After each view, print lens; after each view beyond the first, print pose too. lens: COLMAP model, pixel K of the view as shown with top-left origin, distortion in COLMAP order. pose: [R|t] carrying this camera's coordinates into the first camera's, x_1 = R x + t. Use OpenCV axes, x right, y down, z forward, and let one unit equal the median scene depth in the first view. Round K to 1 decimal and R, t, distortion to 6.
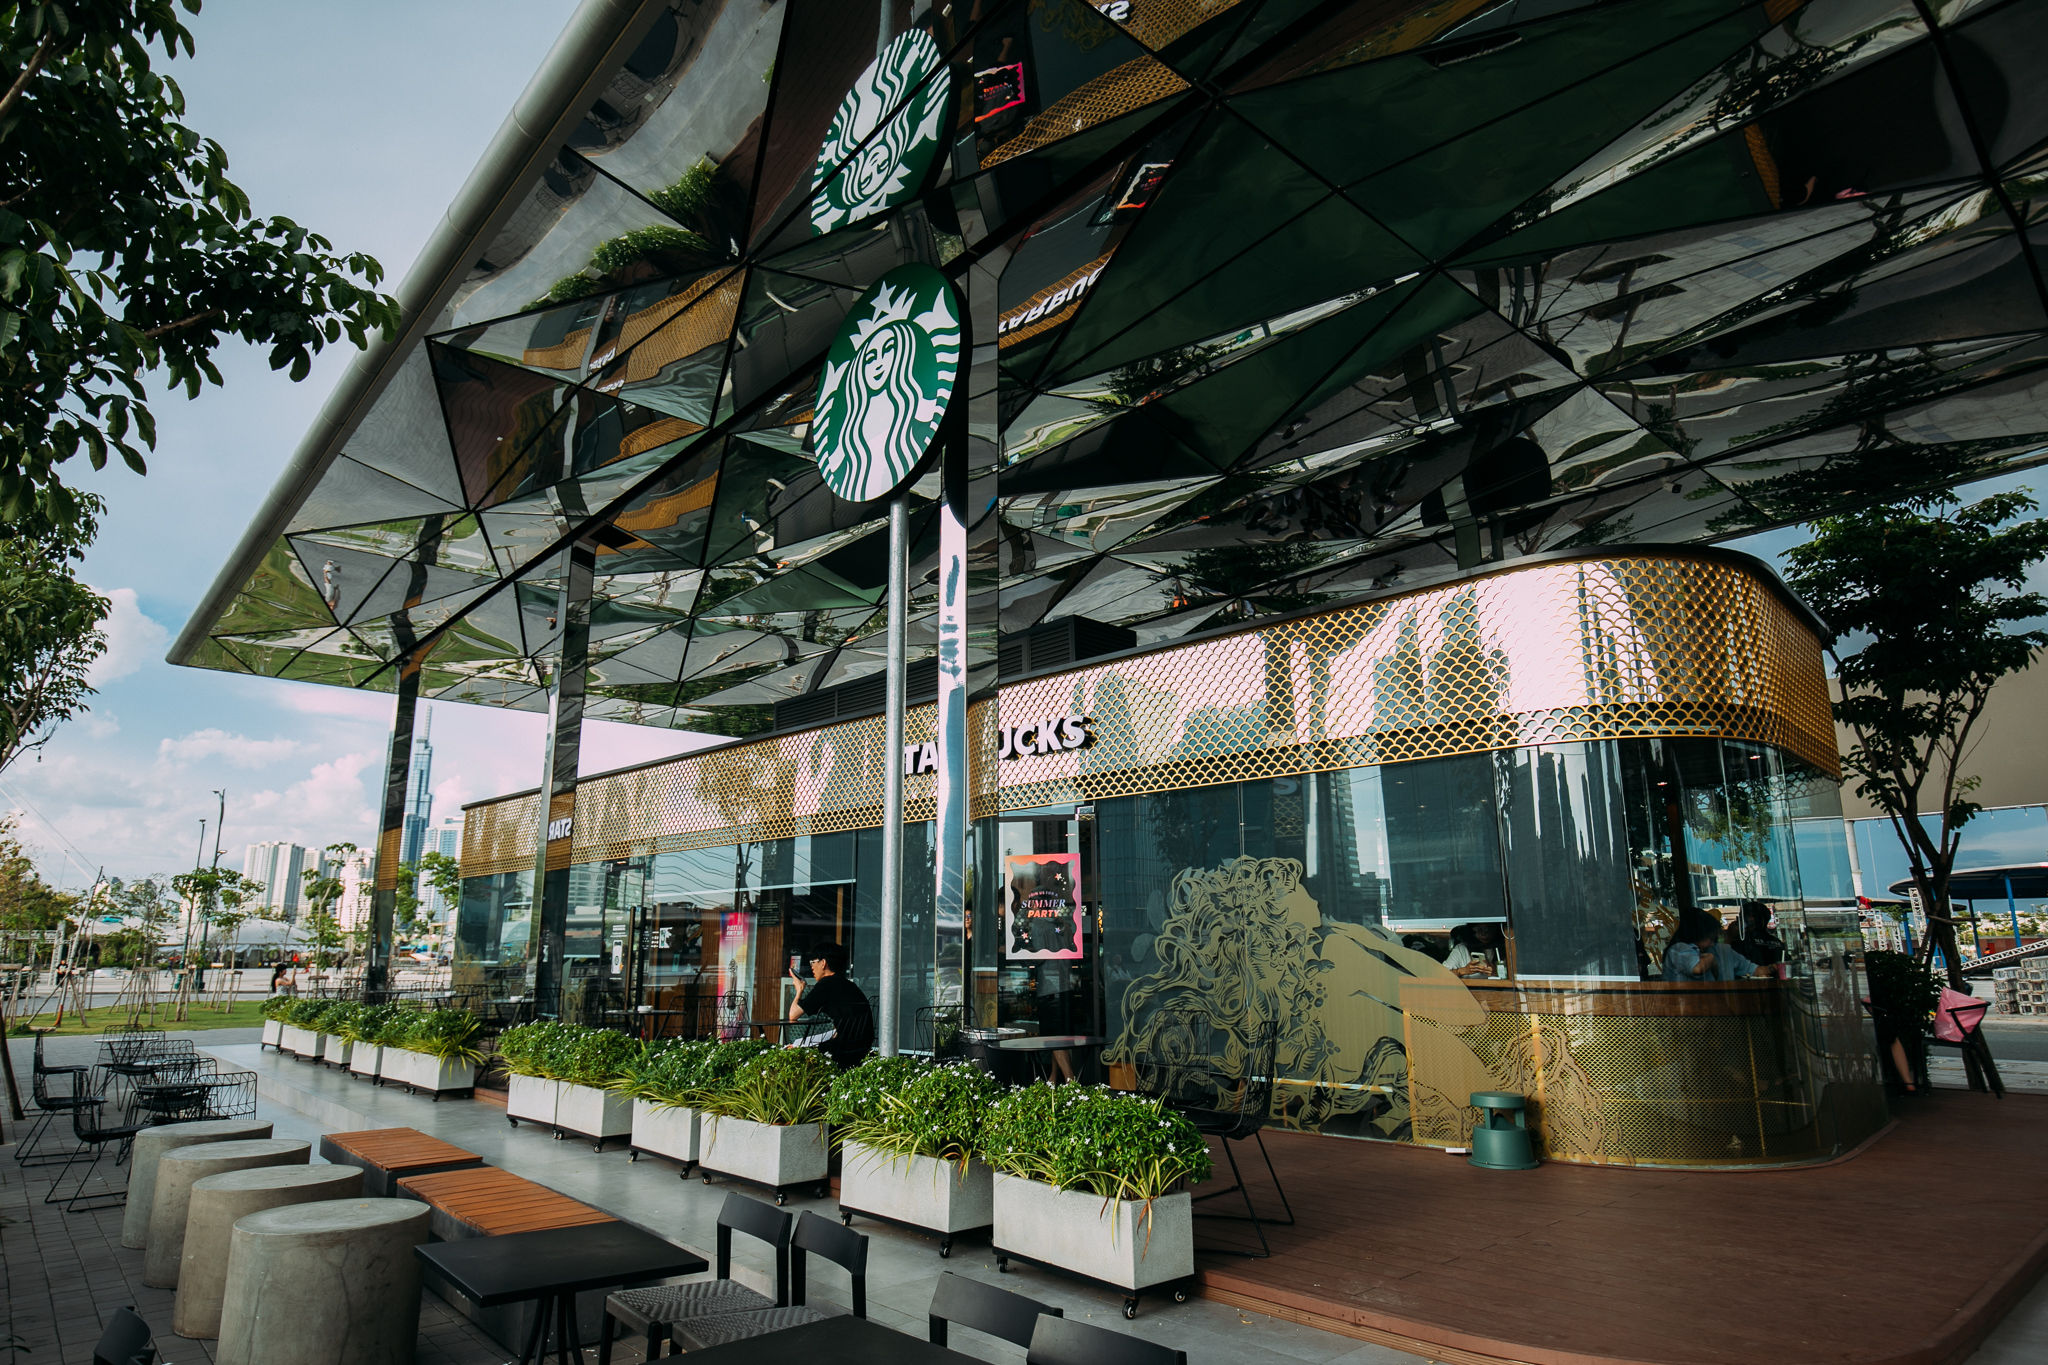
lens RADIAL K [[1134.3, 0, 1031.3], [0, 1134.3, 683.6], [0, 0, 1]] dist [-0.018659, -0.001532]
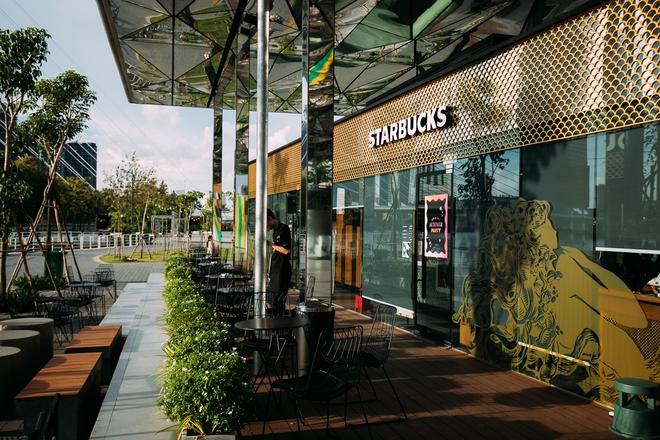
lens RADIAL K [[623.4, 0, 329.8], [0, 623.4, 220.6], [0, 0, 1]] dist [0.053659, 0.000000]
pose [[0.887325, 0.013200, -0.460956, 0.350401], [0.087742, 0.976497, 0.196864, -0.000828], [0.452721, -0.215128, 0.865312, 0.184668]]
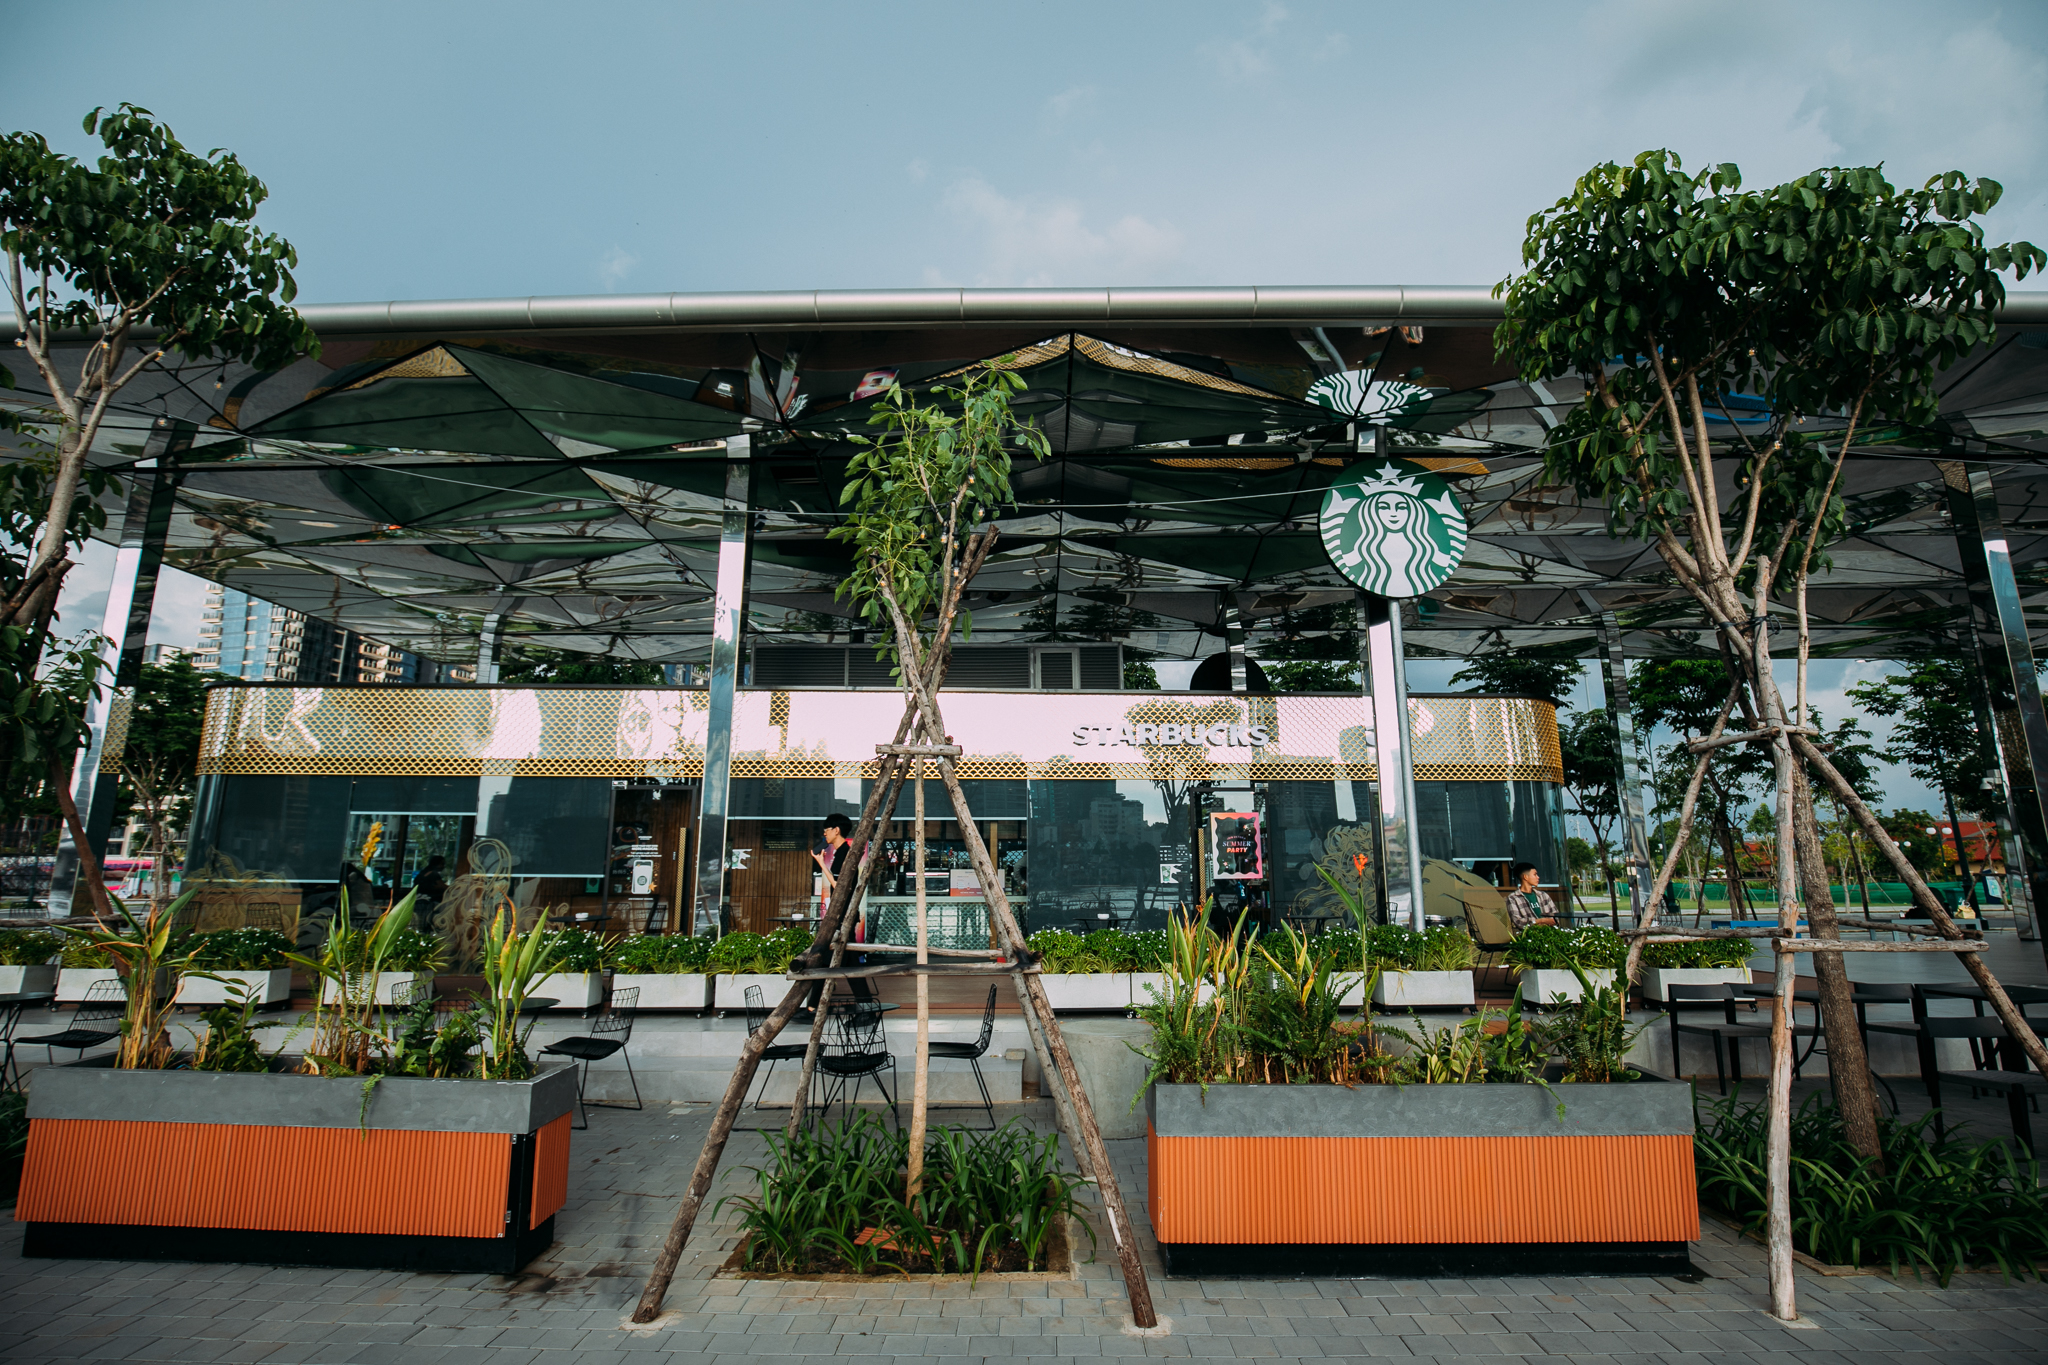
lens RADIAL K [[927.9, 0, 1025.0], [0, 927.9, 682.6], [0, 0, 1]] dist [-0.013587, 0.002707]
pose [[0.662670, 0.161552, 0.731279, -1.349799], [-0.171867, 0.983201, -0.061464, 0.124257], [-0.728924, -0.084953, 0.679303, 0.433789]]
